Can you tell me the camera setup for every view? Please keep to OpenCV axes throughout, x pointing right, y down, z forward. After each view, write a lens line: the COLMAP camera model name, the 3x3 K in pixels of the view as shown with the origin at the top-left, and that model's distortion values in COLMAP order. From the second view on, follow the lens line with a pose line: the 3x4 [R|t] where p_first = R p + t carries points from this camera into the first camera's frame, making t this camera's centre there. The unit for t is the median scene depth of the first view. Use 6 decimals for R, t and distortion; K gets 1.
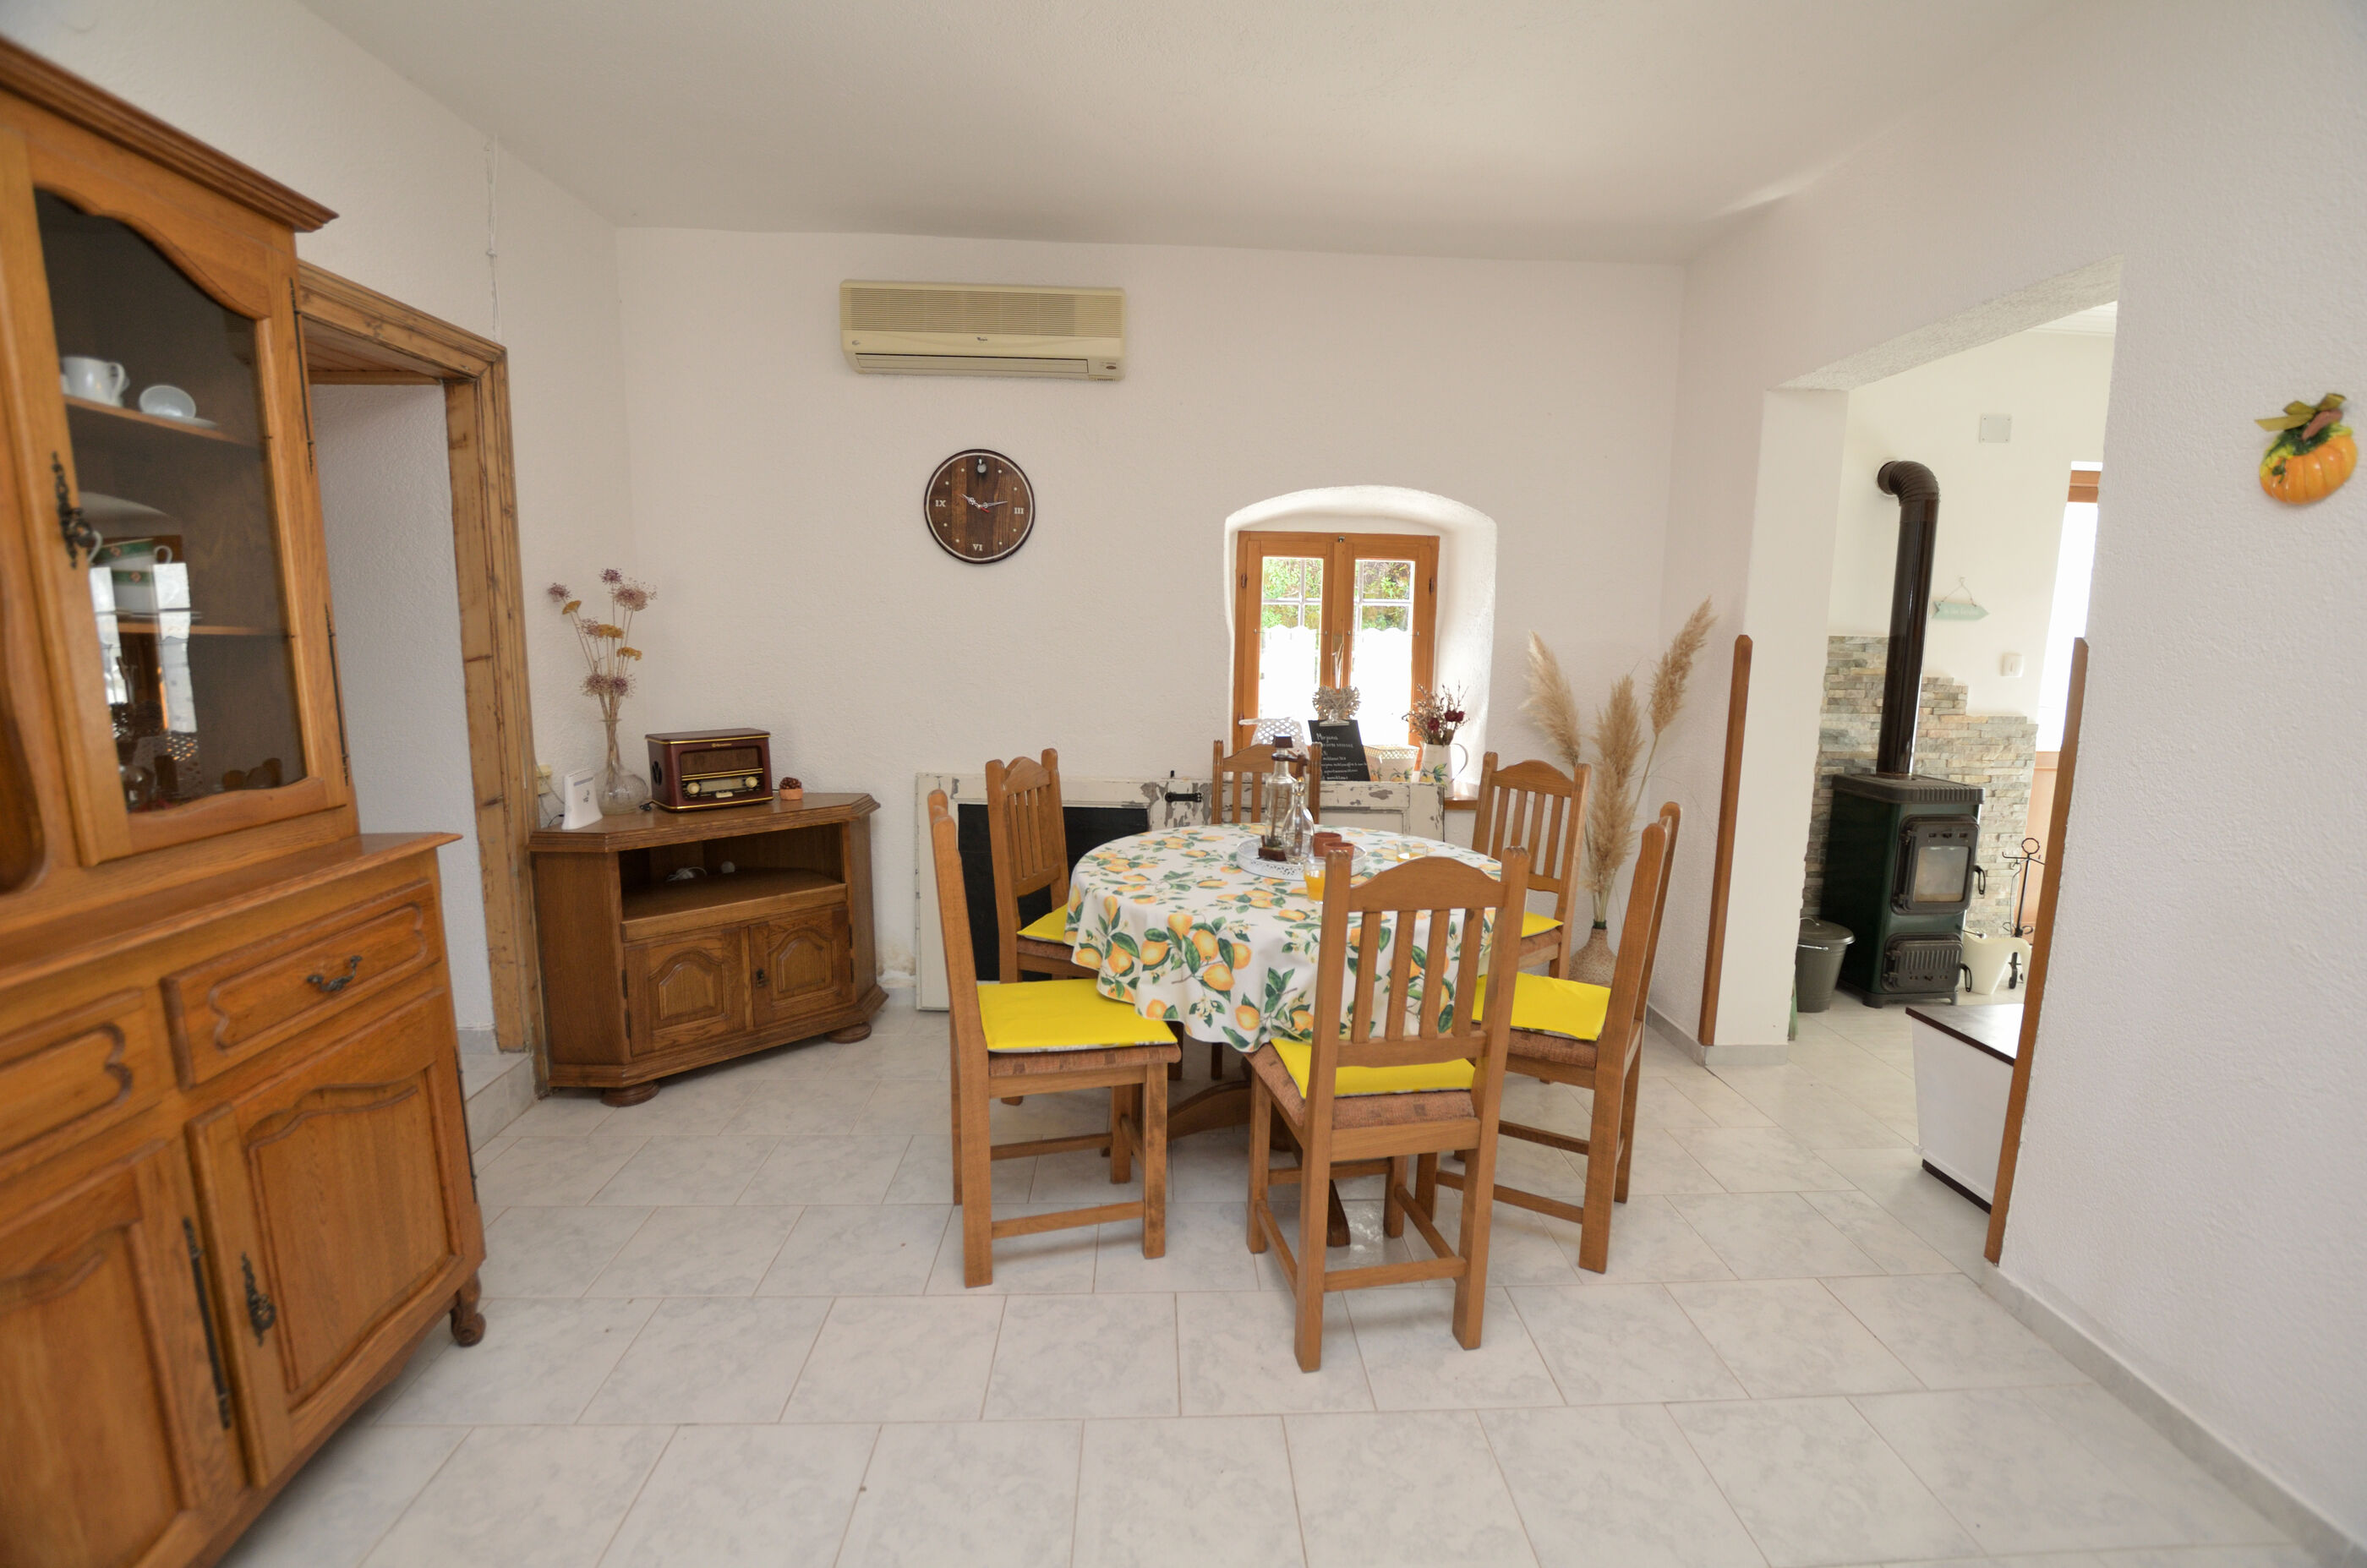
lens RADIAL K [[1045.4, 0, 1183.5], [0, 1045.4, 784.0], [0, 0, 1]] dist [-0.031569, 0.003370]
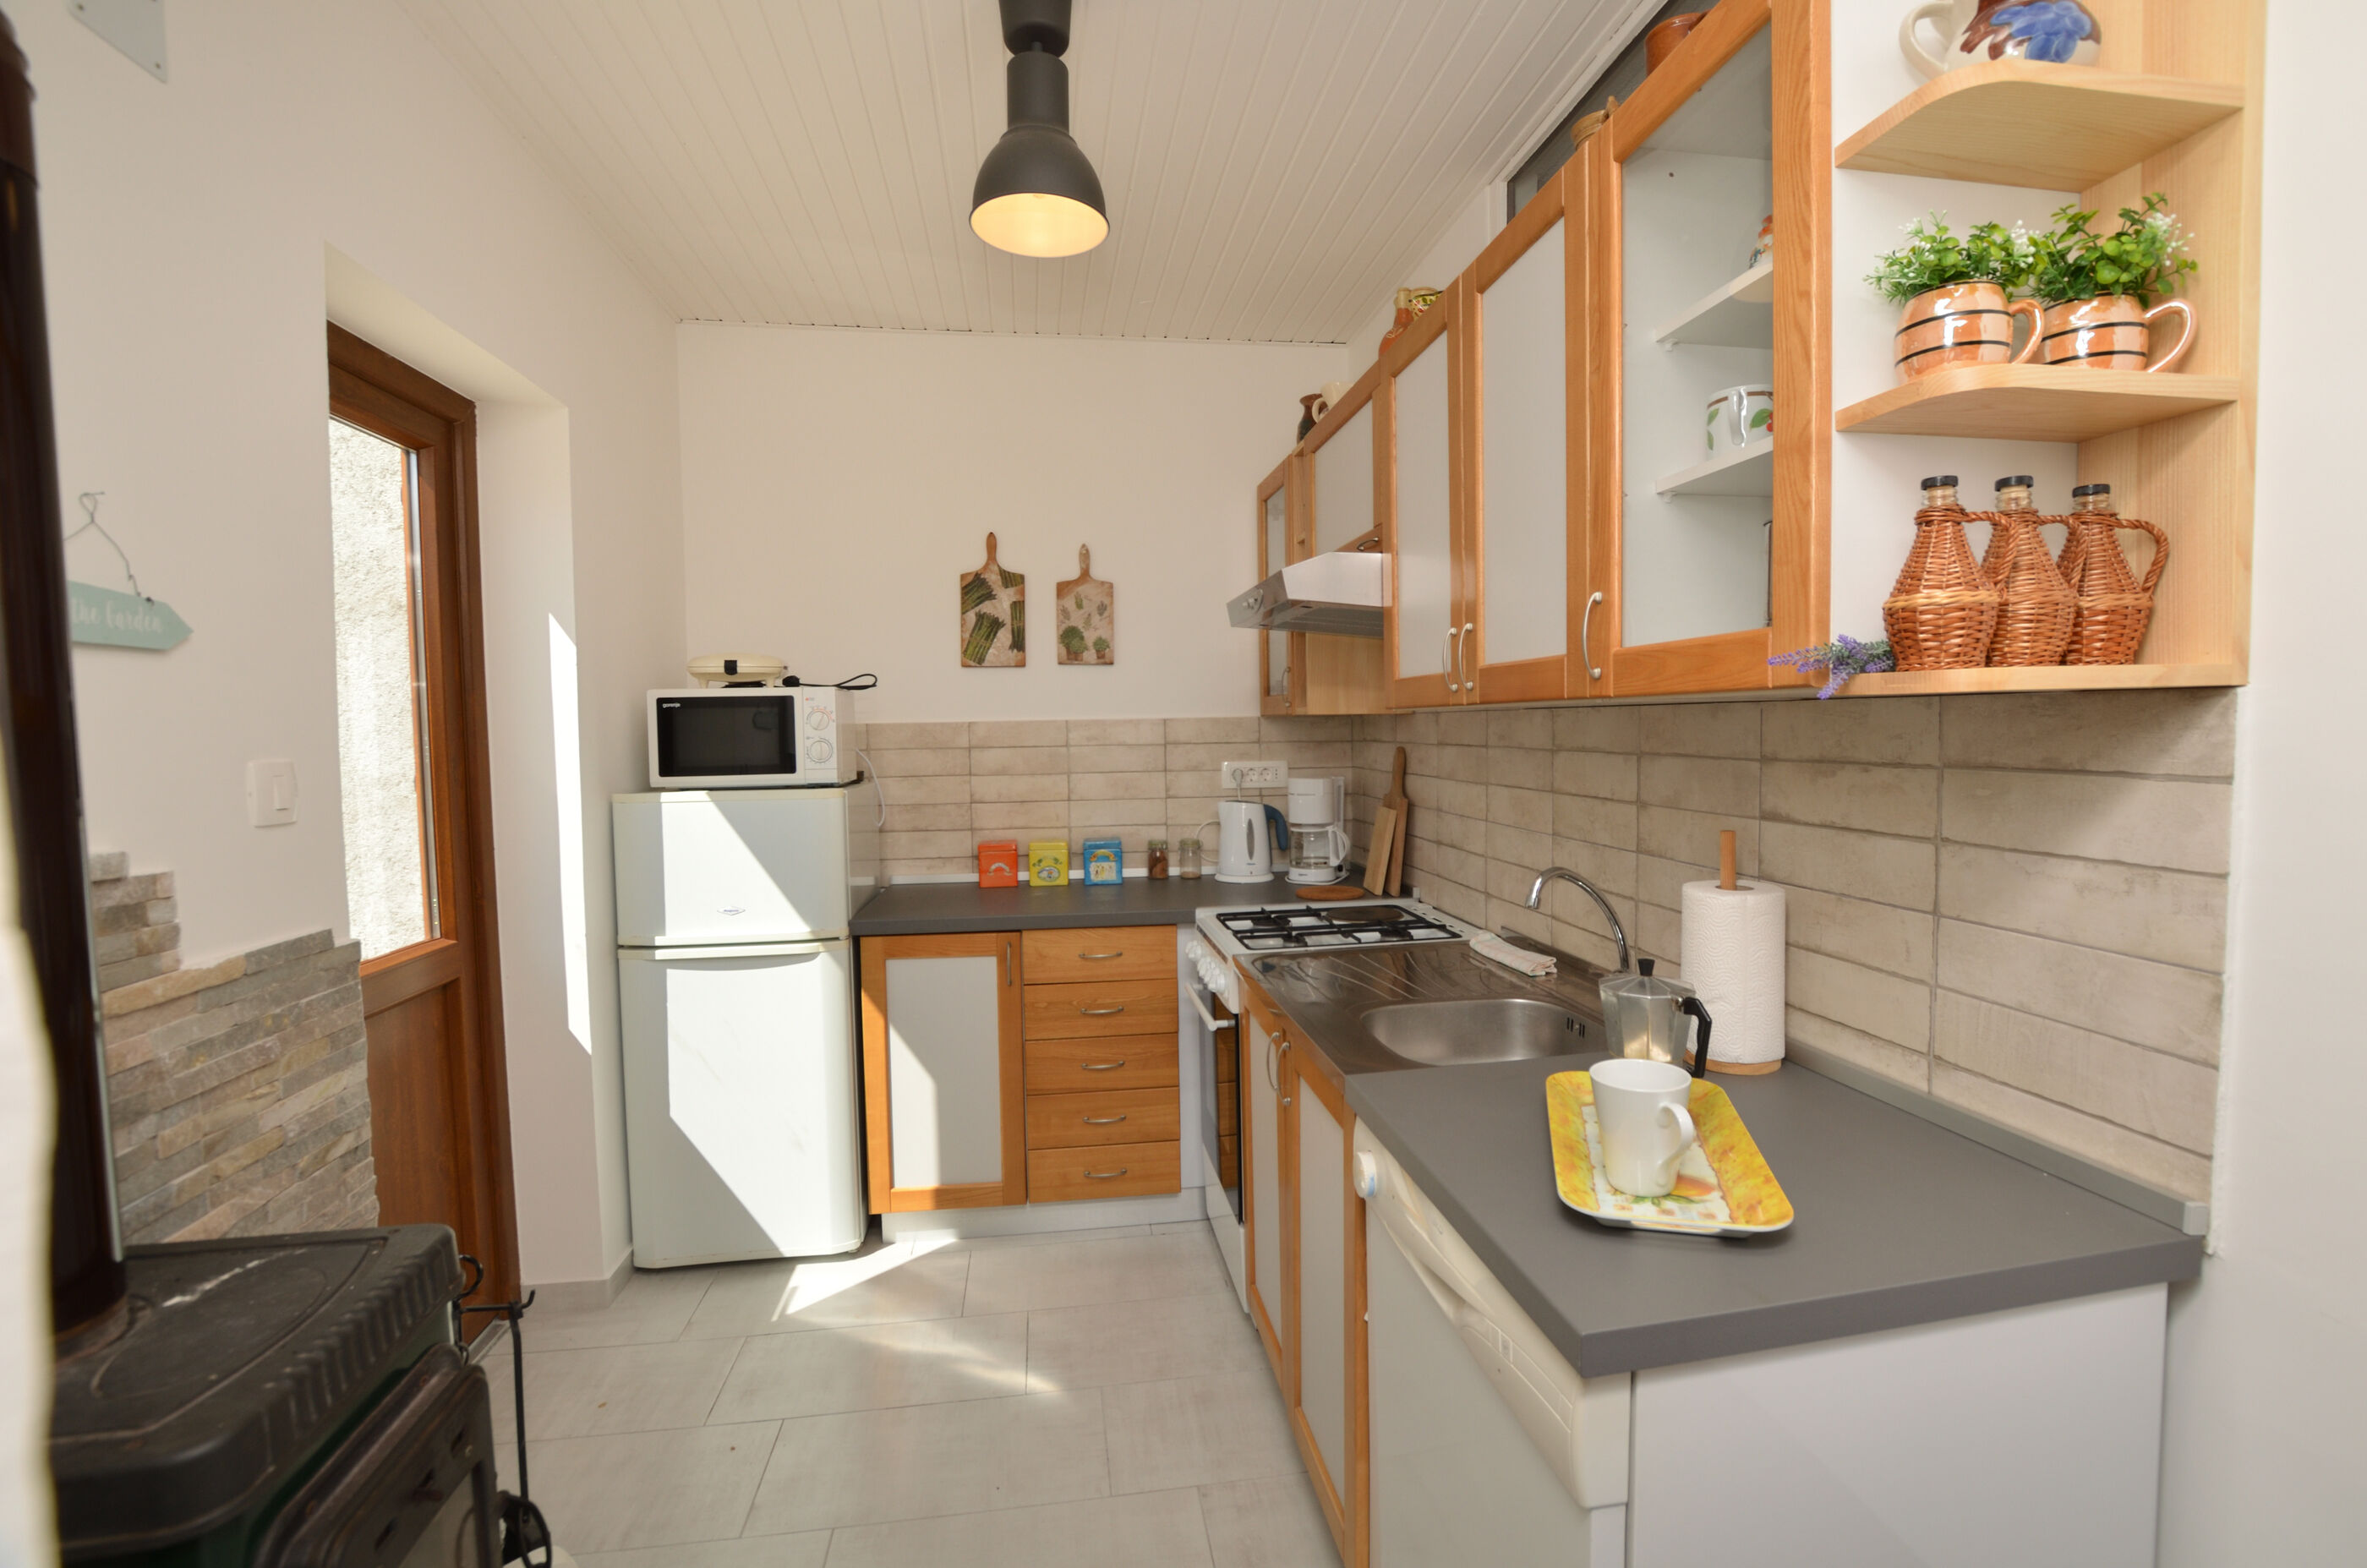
lens RADIAL K [[1052.0, 0, 1187.8], [0, 1052.0, 773.6], [0, 0, 1]] dist [-0.034033, 0.005490]
pose [[-0.085302, -0.055272, 0.994821, 0.566446], [0.170369, 0.982946, 0.069221, -0.118492], [-0.981681, 0.175392, -0.074430, 0.922167]]
